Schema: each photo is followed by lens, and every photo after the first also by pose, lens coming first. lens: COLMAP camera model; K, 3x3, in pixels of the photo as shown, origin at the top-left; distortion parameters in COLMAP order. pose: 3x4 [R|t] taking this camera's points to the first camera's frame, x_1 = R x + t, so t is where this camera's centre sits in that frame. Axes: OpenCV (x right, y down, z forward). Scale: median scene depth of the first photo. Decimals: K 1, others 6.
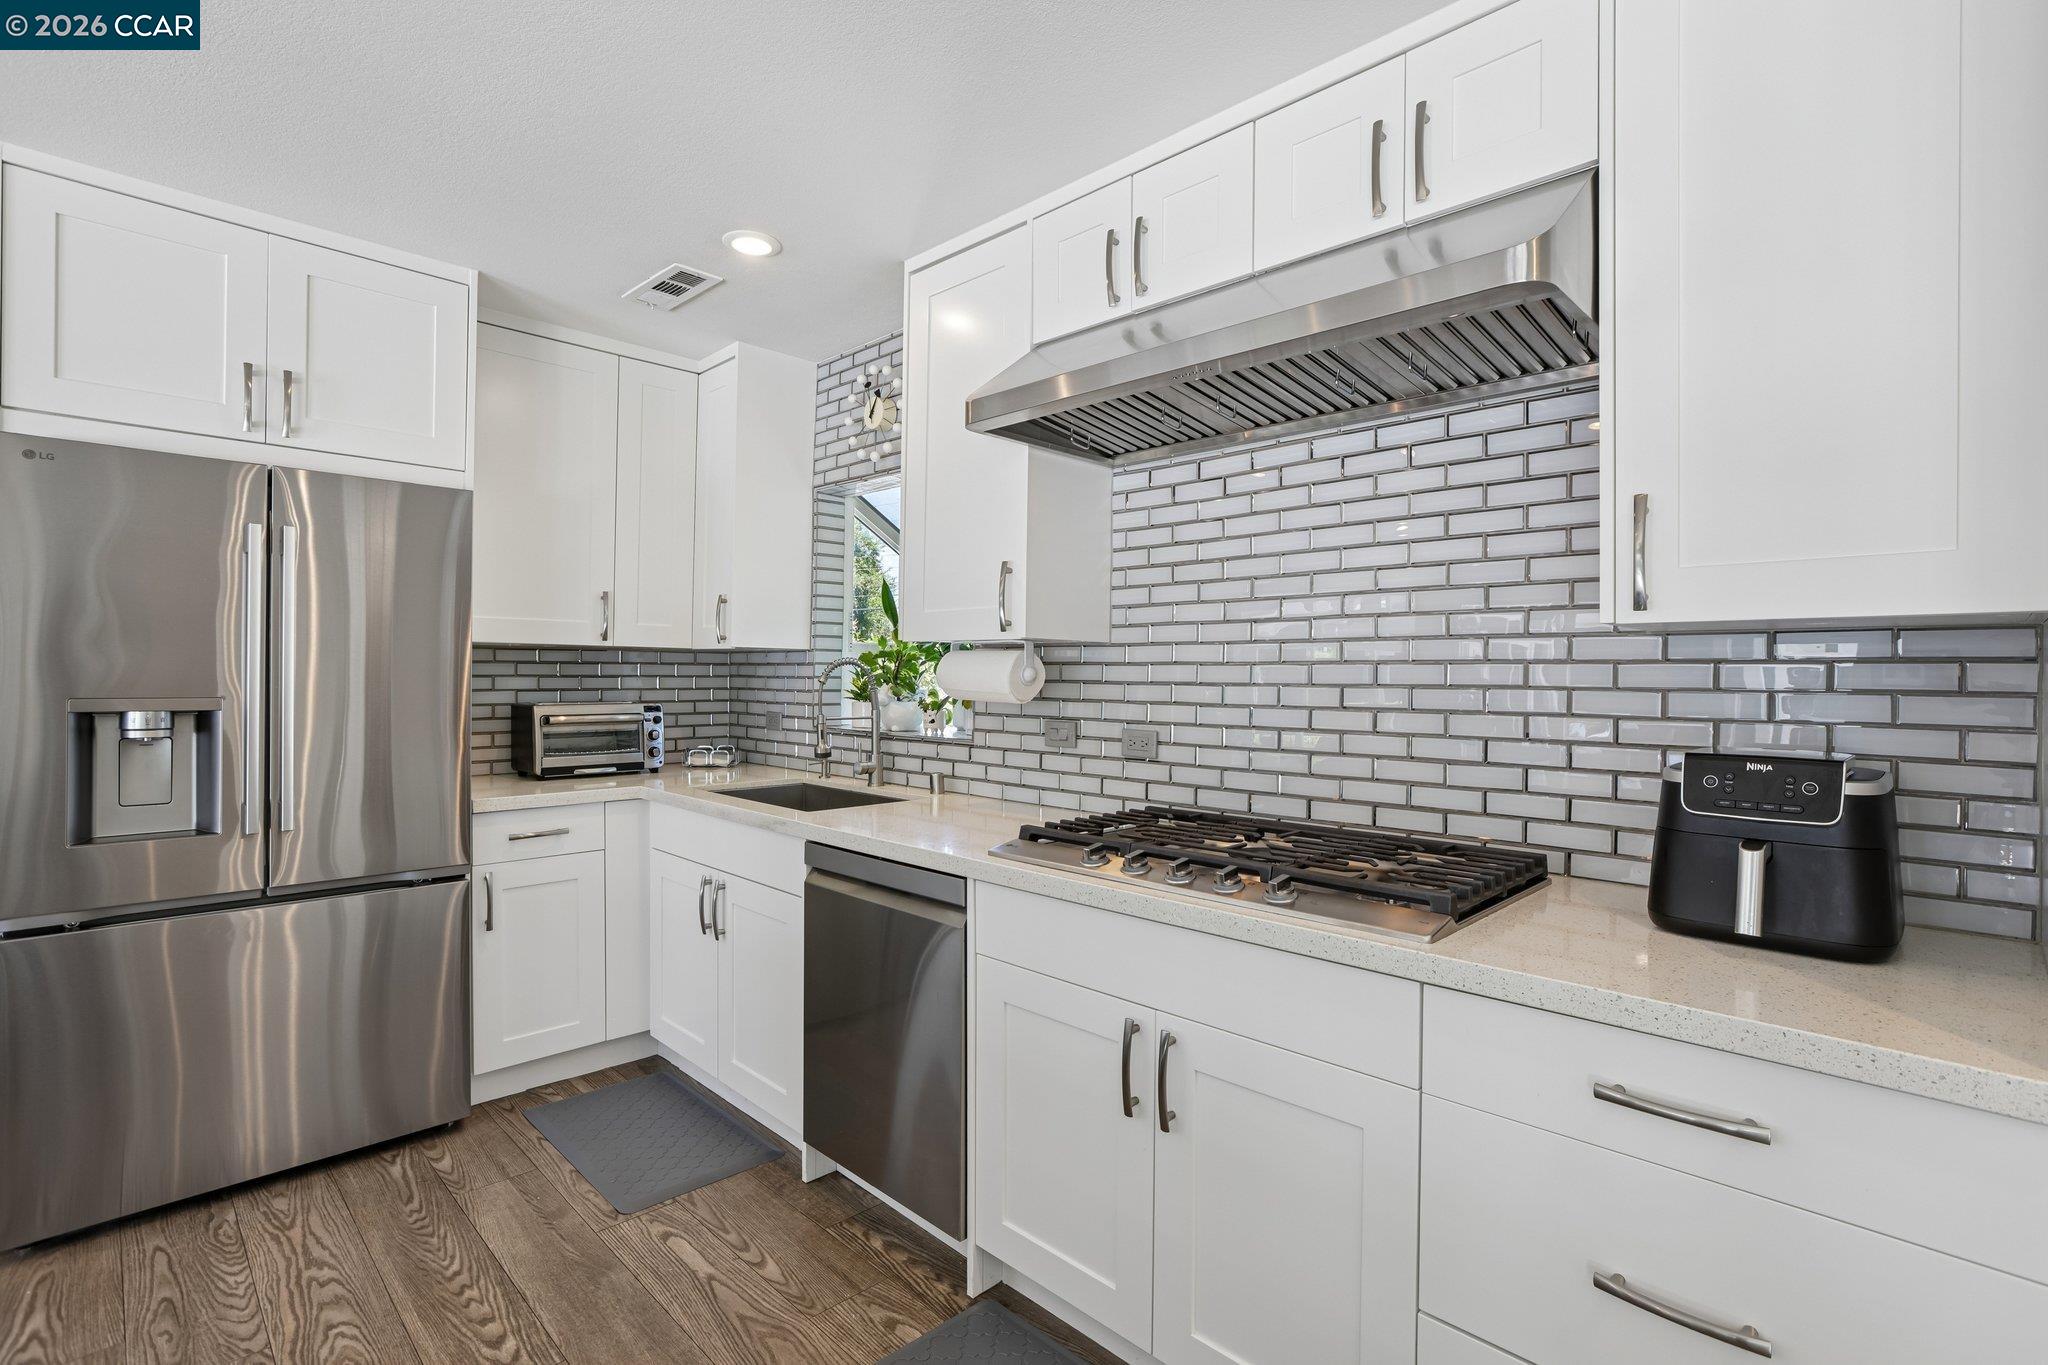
lens RADIAL K [[946.2, 0, 1023.4], [0, 946.2, 674.7], [0, 0, 1]] dist [0.017755, 0.000641]
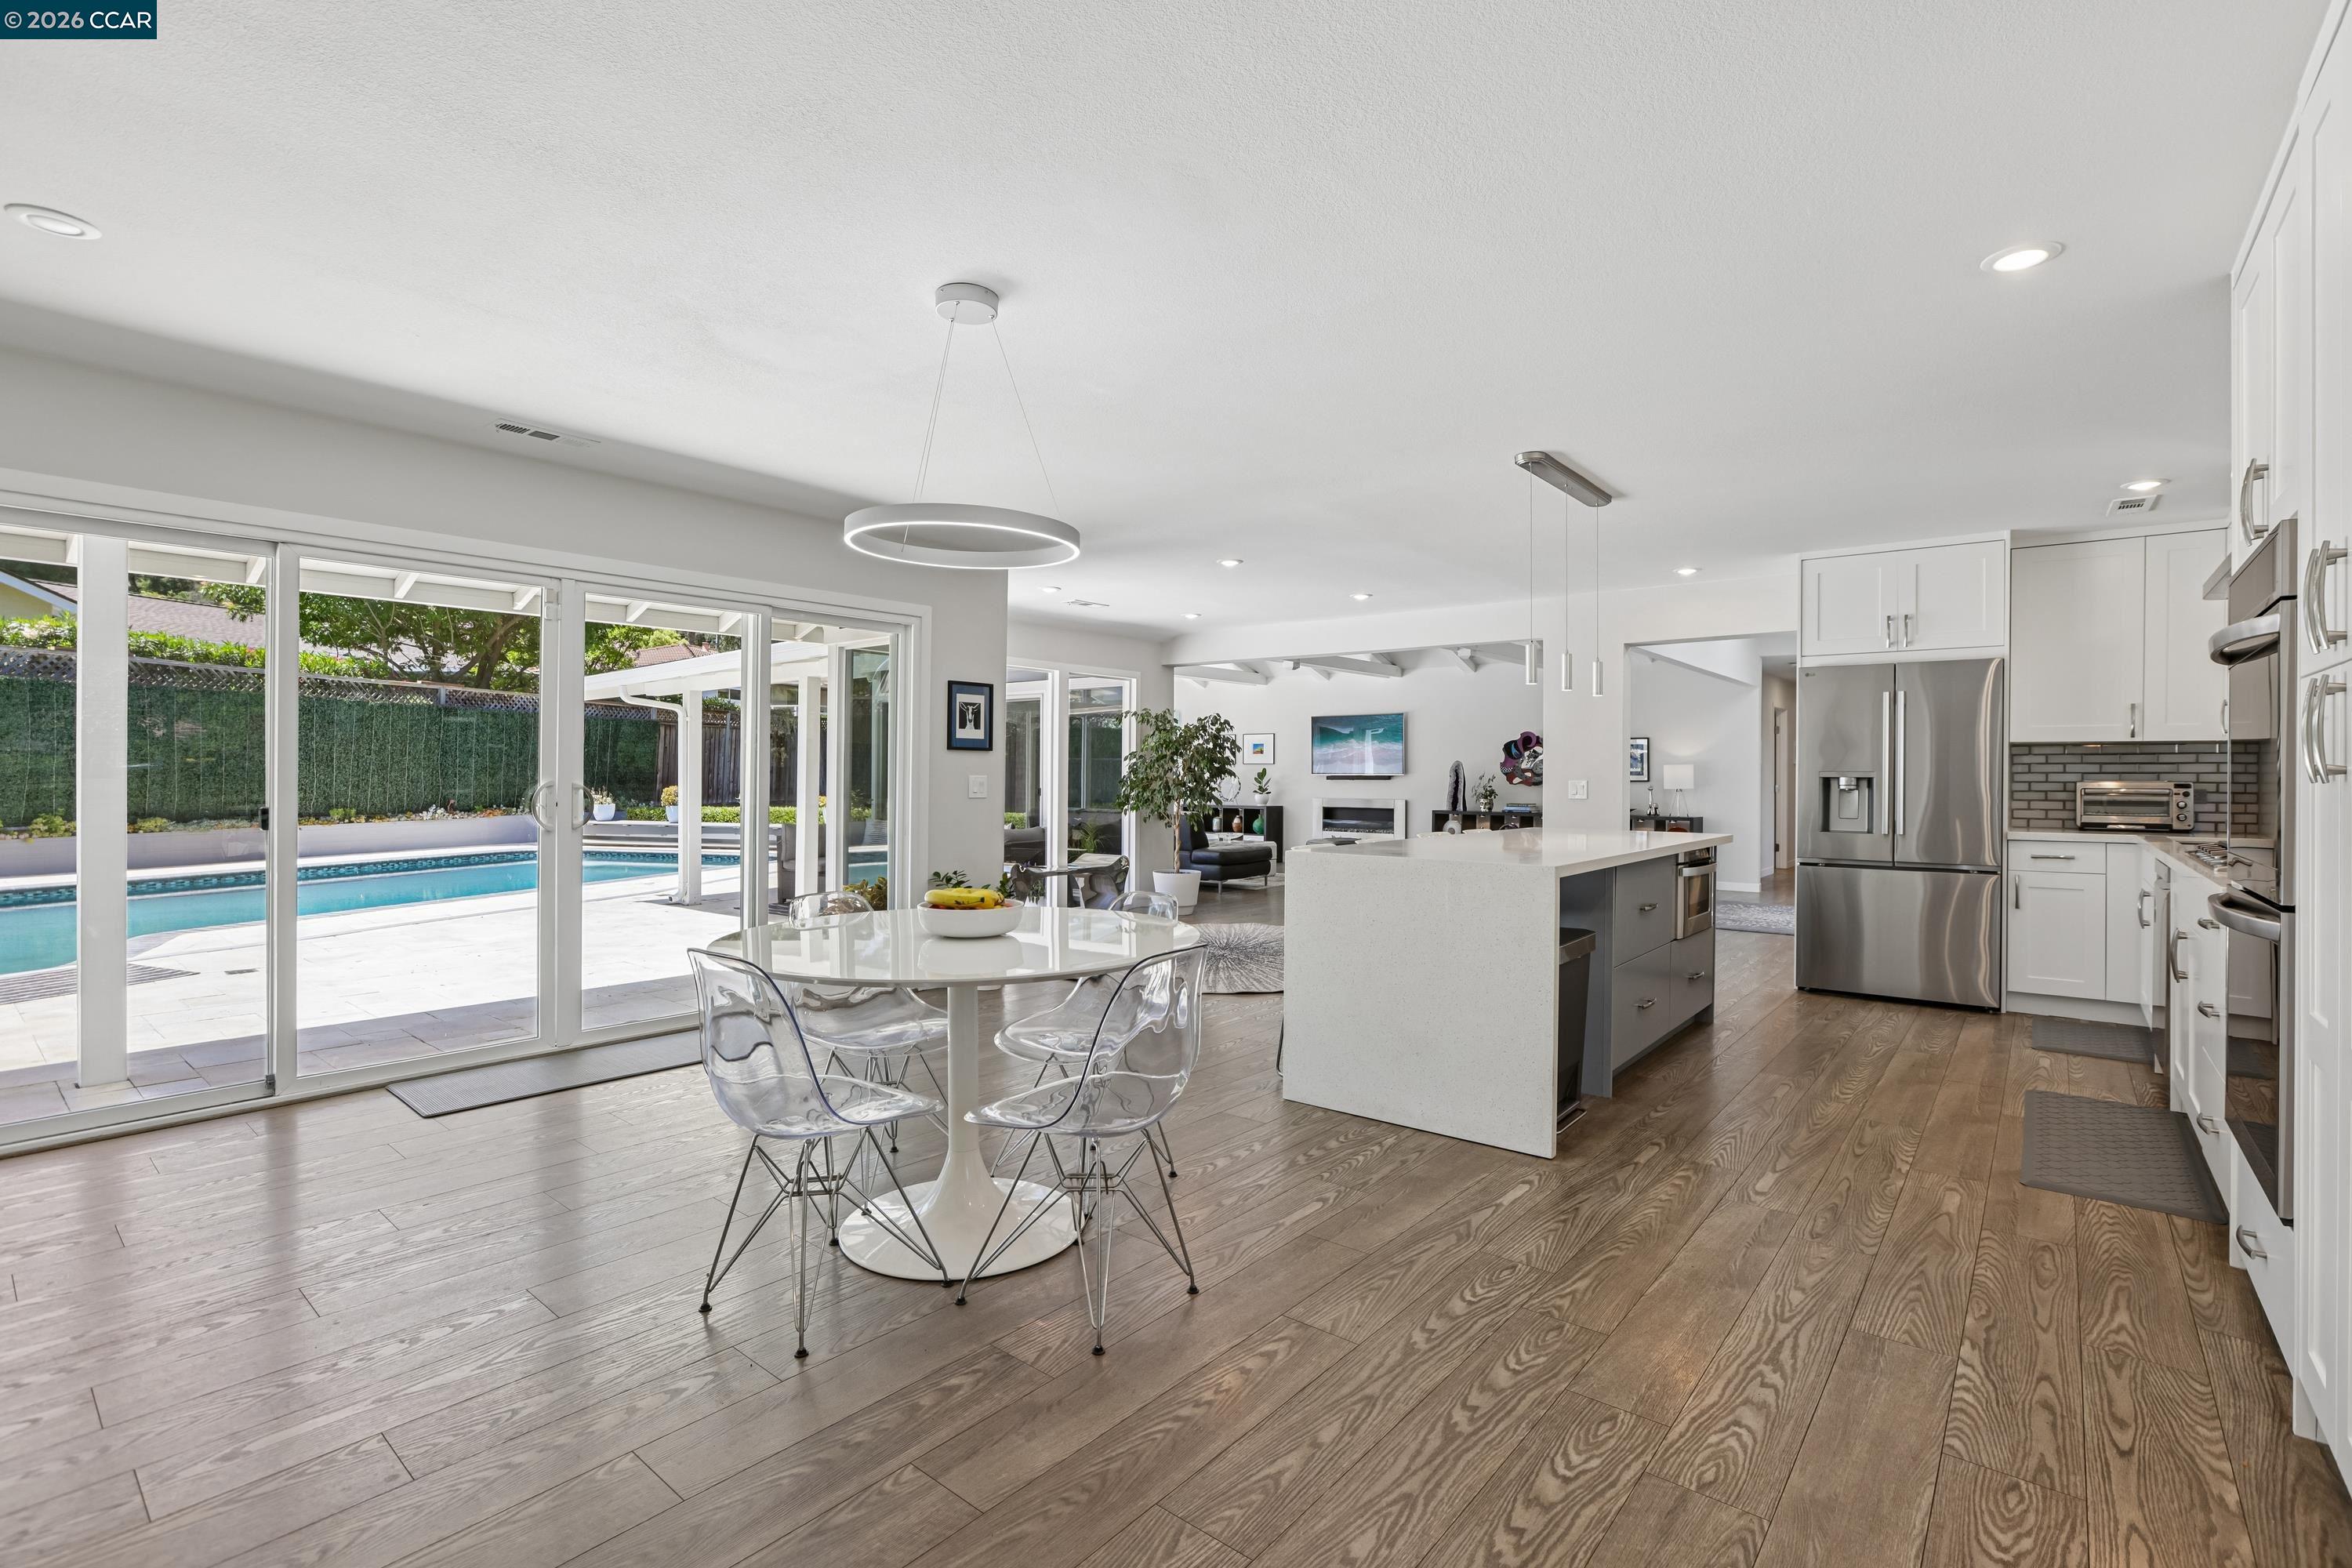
lens RADIAL K [[1086.7, 0, 1174.0], [0, 1086.7, 765.5], [0, 0, 1]] dist [0.017755, 0.000641]
pose [[0.110022, -0.015938, -0.993801, 1.214158], [-0.006595, 0.999838, -0.016764, 0.050822], [0.993907, 0.008398, 0.109899, -0.716397]]
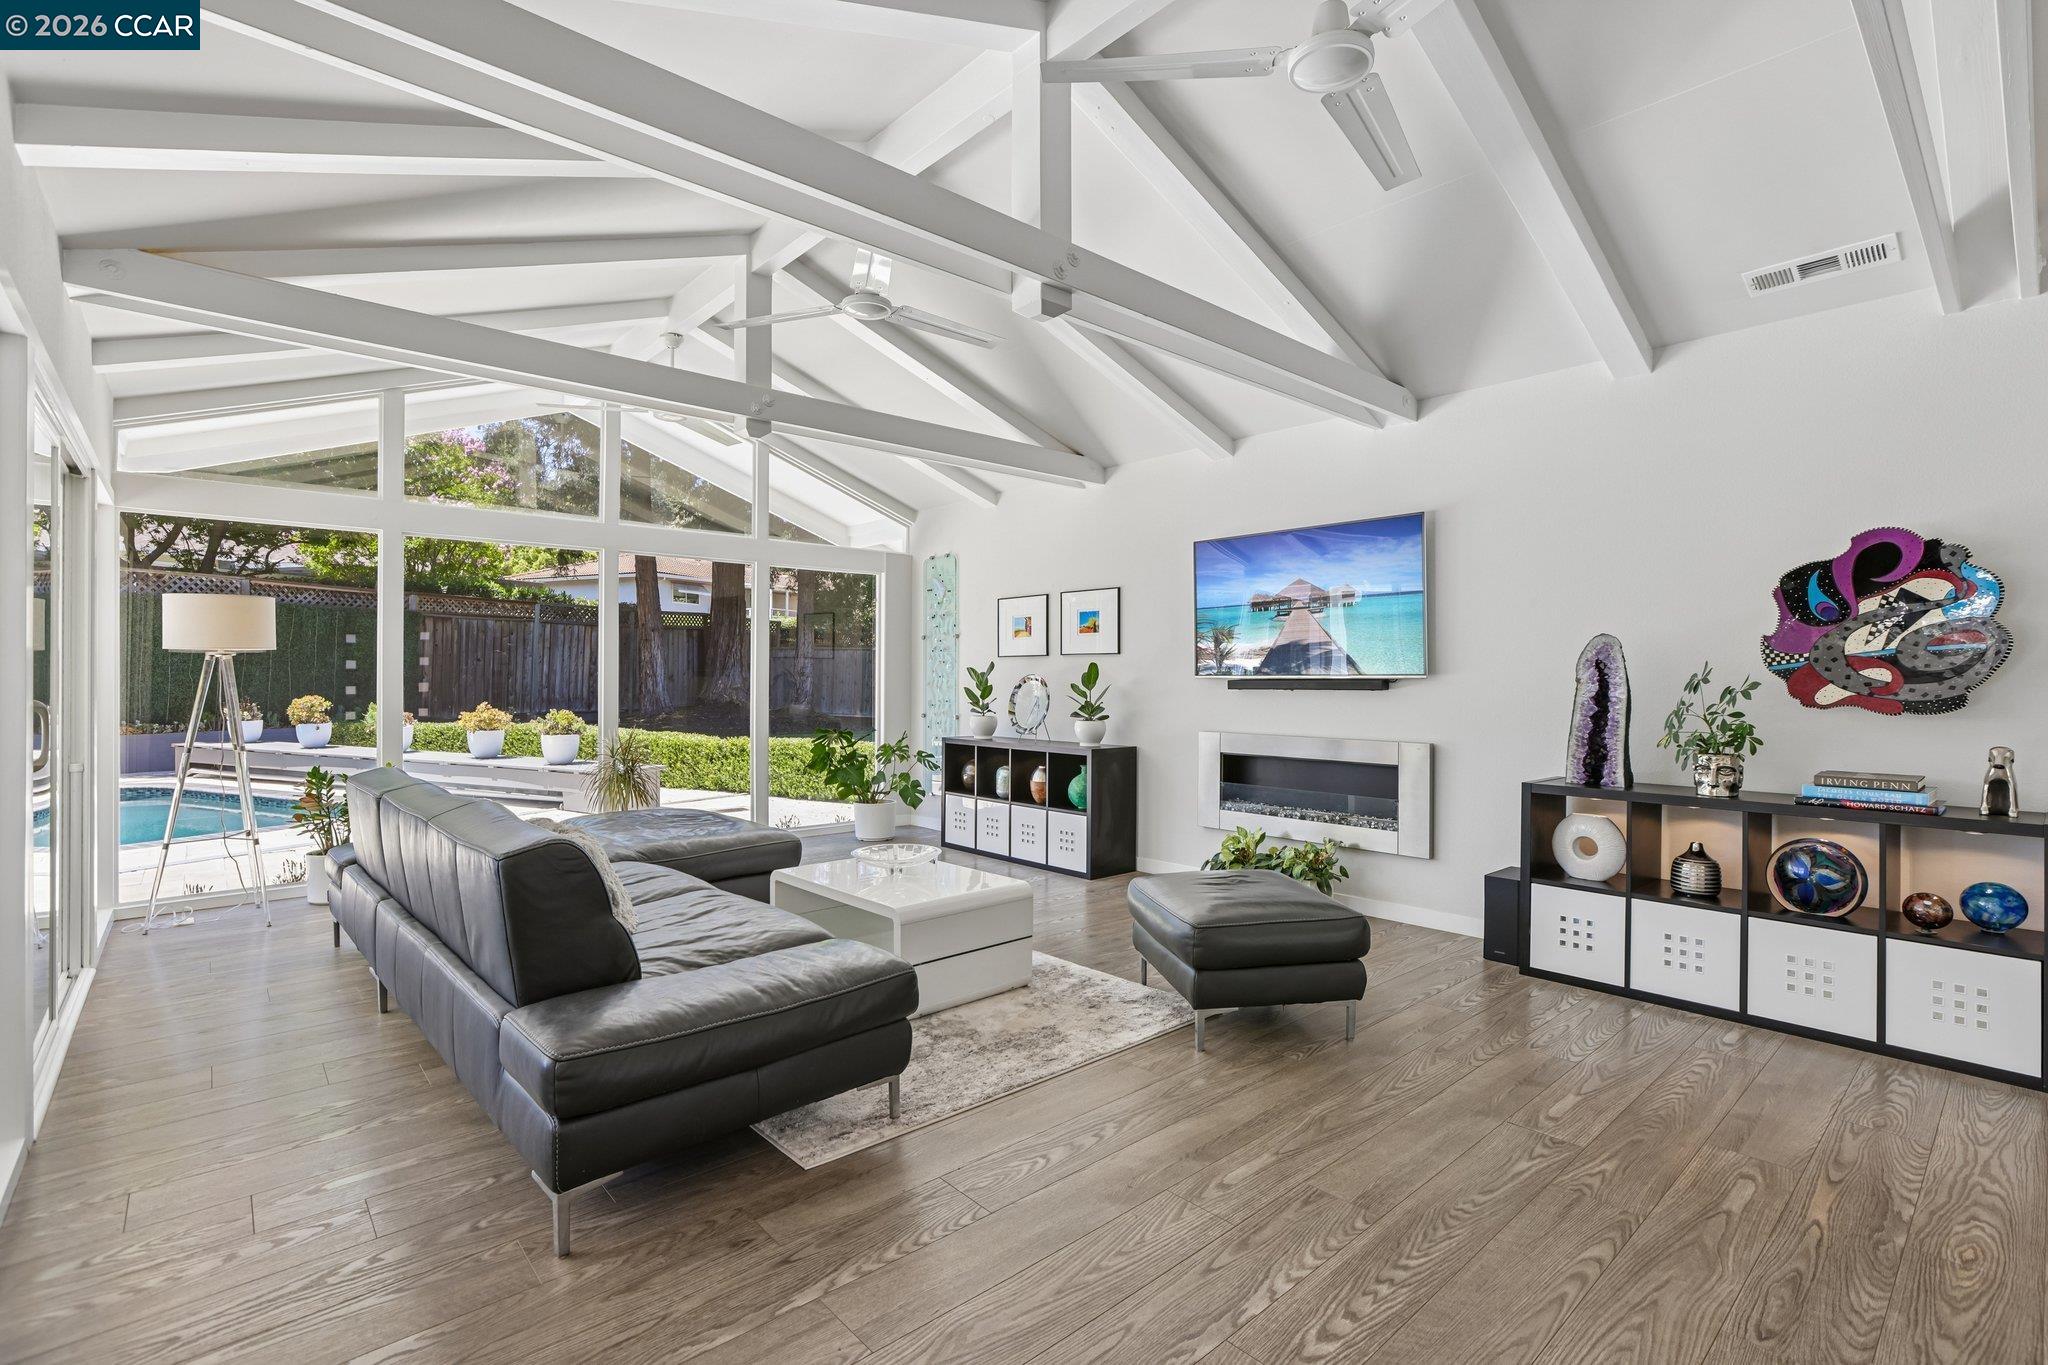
lens RADIAL K [[946.2, 0, 1045.8], [0, 946.2, 671.2], [0, 0, 1]] dist [0.017755, 0.000641]
pose [[-0.013781, -0.010130, -0.999854, -1.964532], [-0.000251, 0.999949, -0.010128, 0.009802], [0.999905, 0.000111, -0.013782, 0.241241]]
